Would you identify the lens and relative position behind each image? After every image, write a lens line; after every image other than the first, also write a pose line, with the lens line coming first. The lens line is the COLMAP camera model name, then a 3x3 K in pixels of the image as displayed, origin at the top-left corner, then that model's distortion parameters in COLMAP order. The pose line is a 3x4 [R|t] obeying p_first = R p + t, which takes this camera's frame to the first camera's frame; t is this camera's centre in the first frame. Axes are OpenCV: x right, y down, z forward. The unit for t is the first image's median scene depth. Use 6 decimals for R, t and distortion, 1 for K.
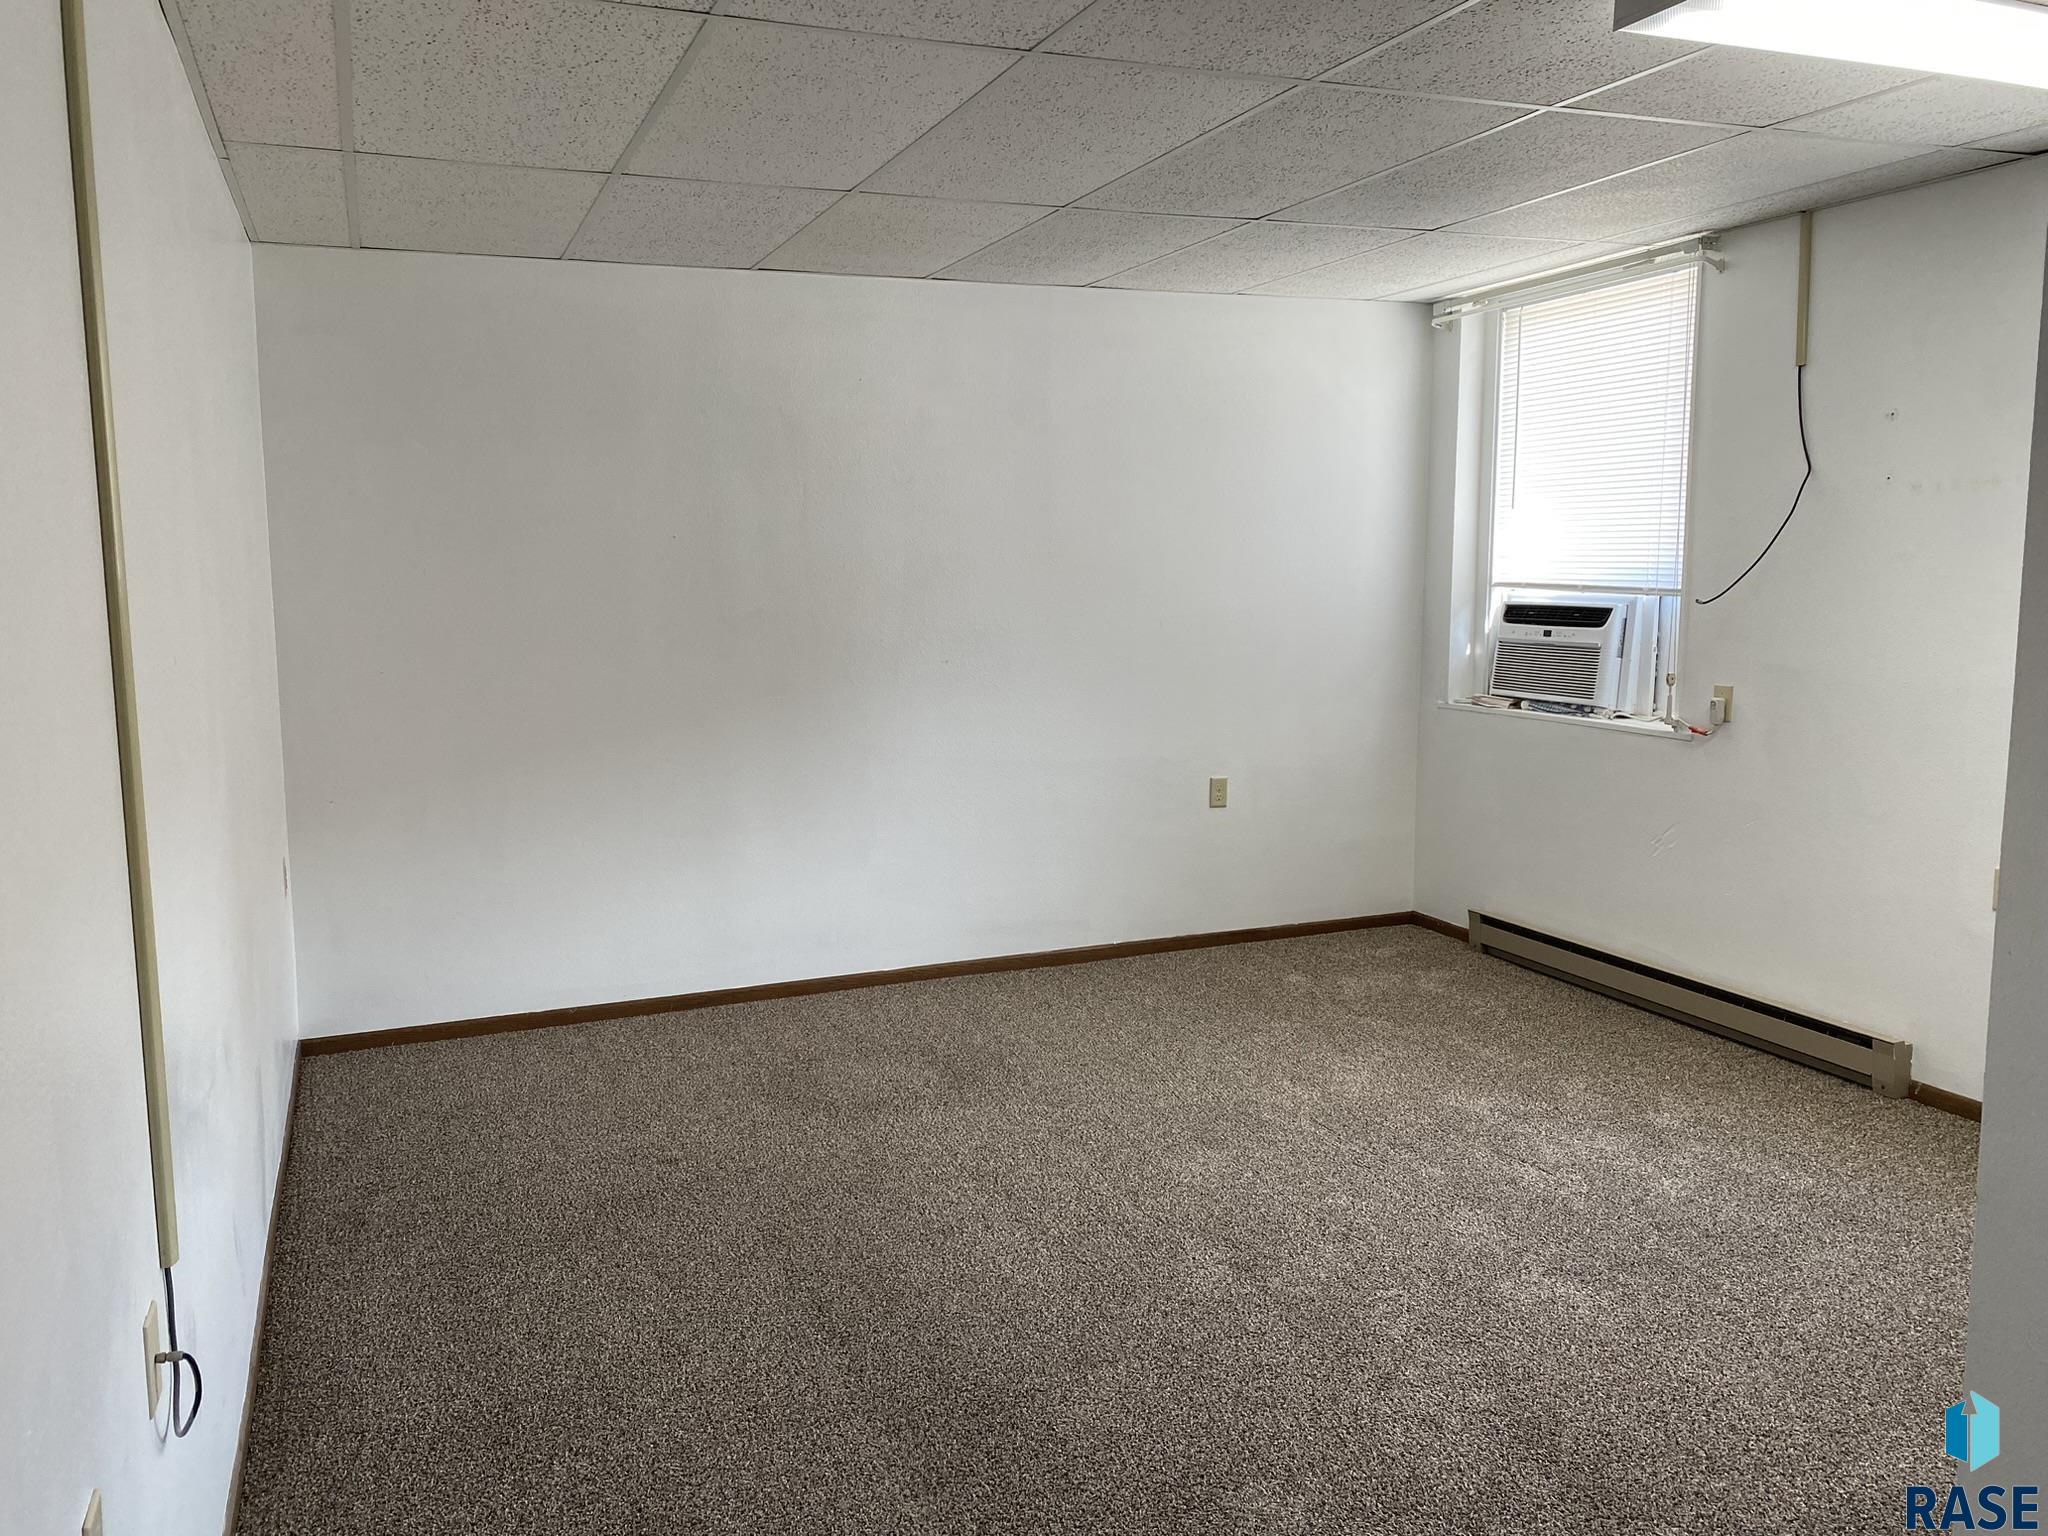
lens RADIAL K [[1561.0, 0, 1007.7], [0, 1561.0, 691.3], [0, 0, 1]] dist [0.062473, -0.060476]
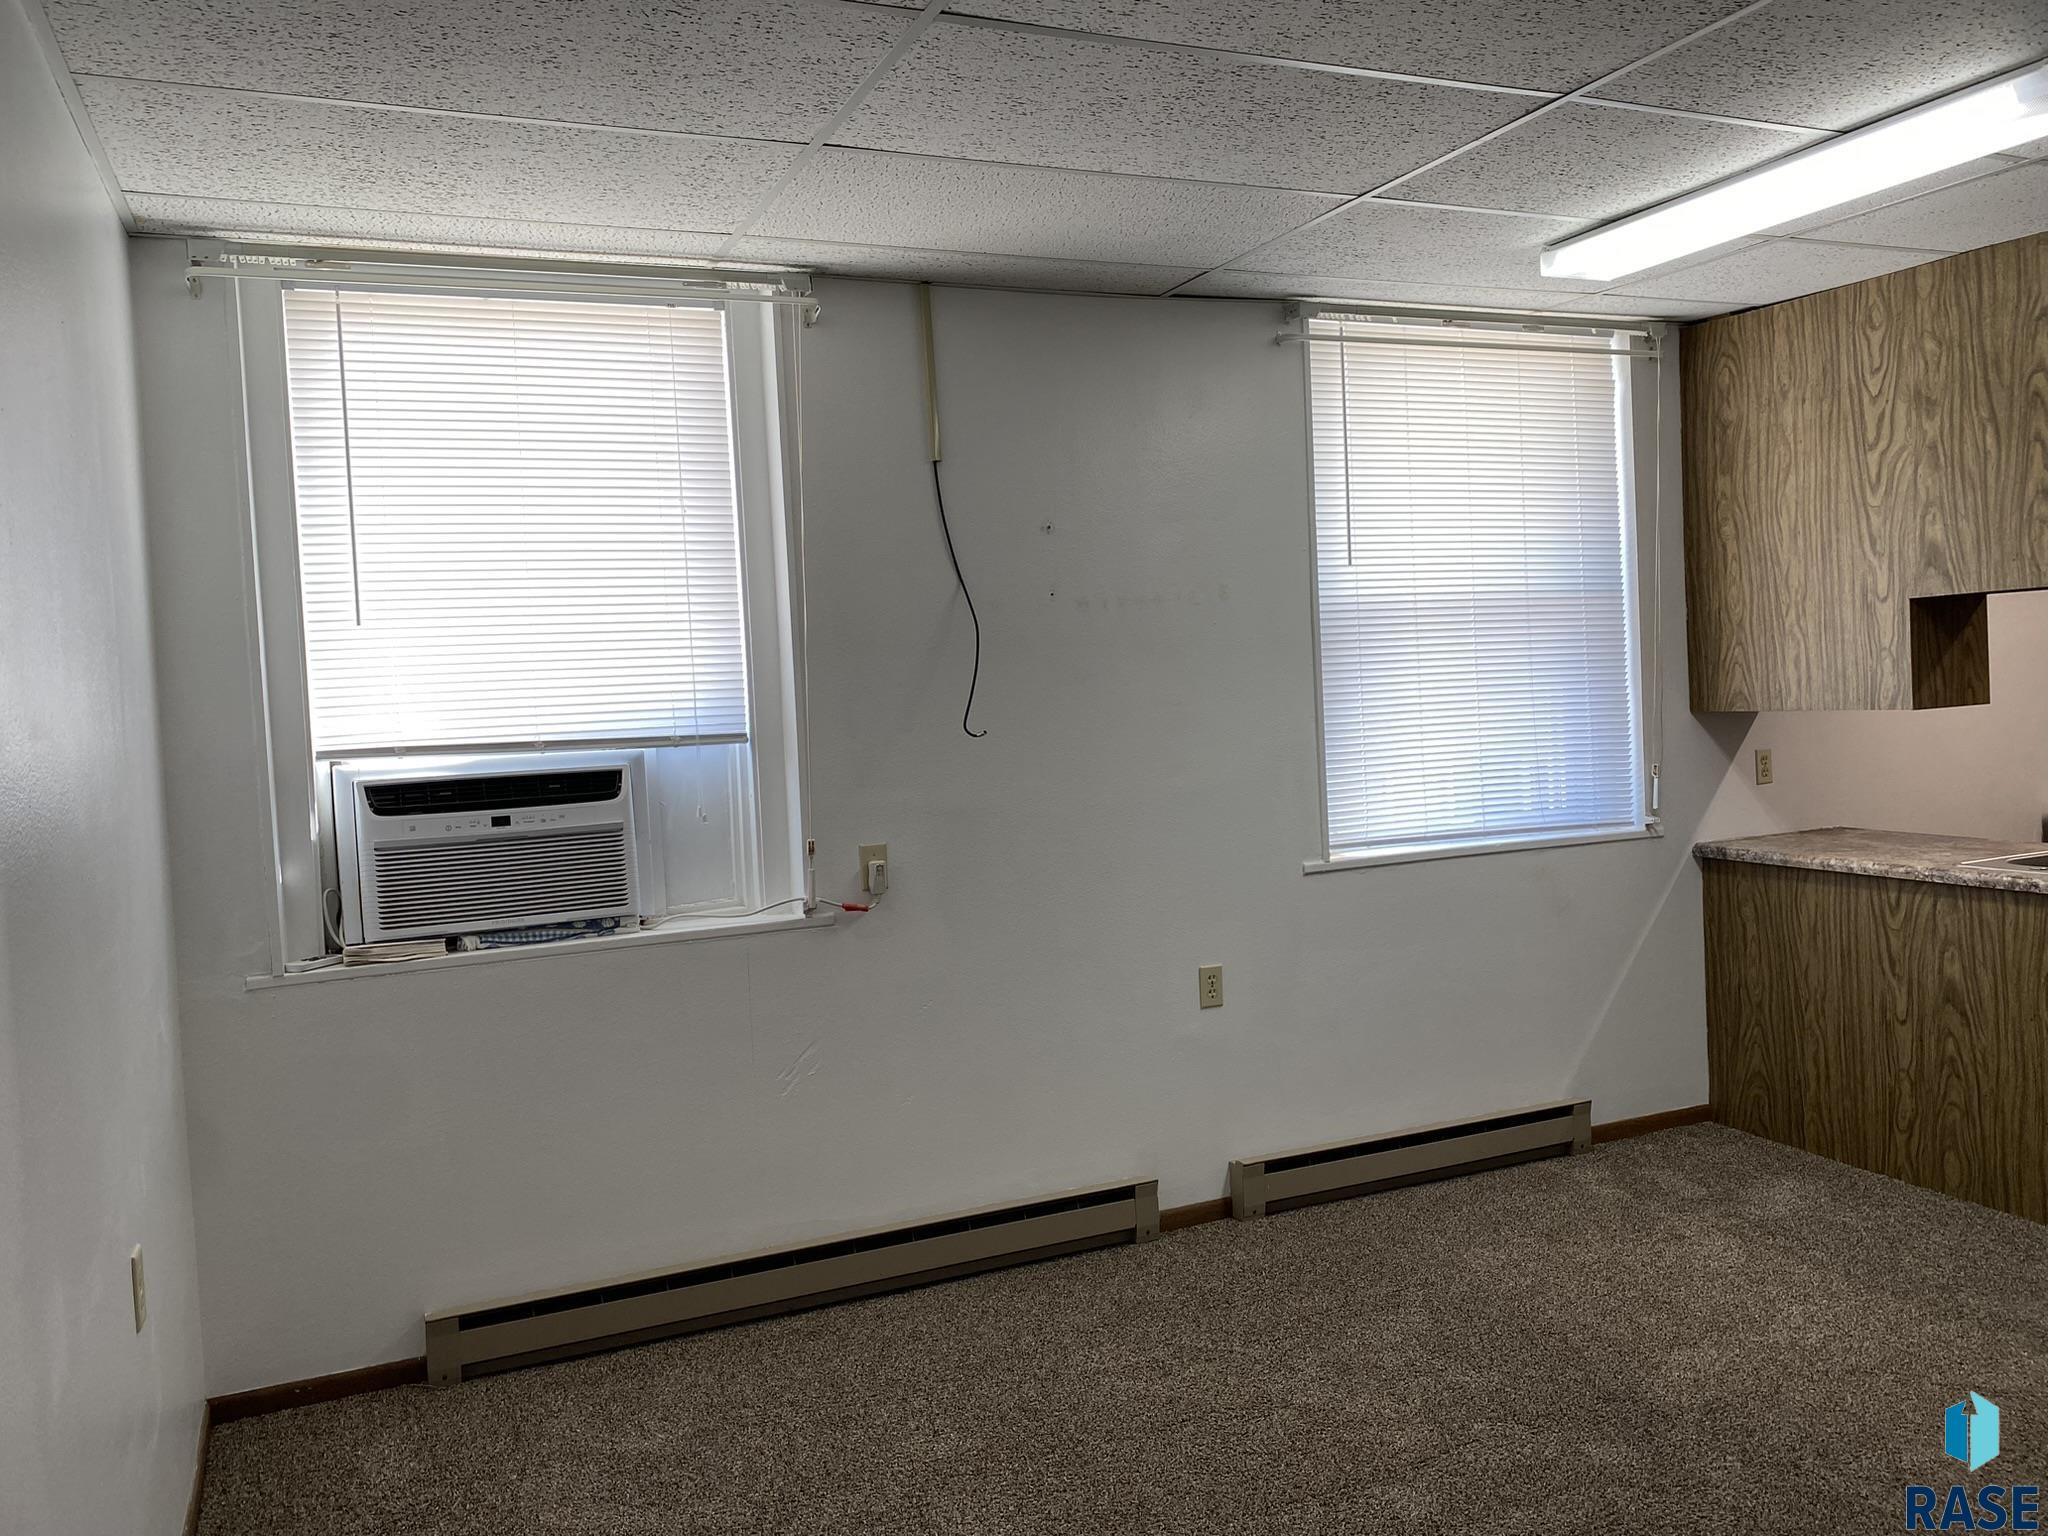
lens RADIAL K [[1561.0, 0, 1017.4], [0, 1561.0, 747.1], [0, 0, 1]] dist [0.062473, -0.060476]
pose [[-0.007340, -0.020497, 0.999763, -0.296316], [0.138682, 0.990107, 0.021317, -0.052826], [-0.990310, 0.138806, -0.004425, 0.824460]]
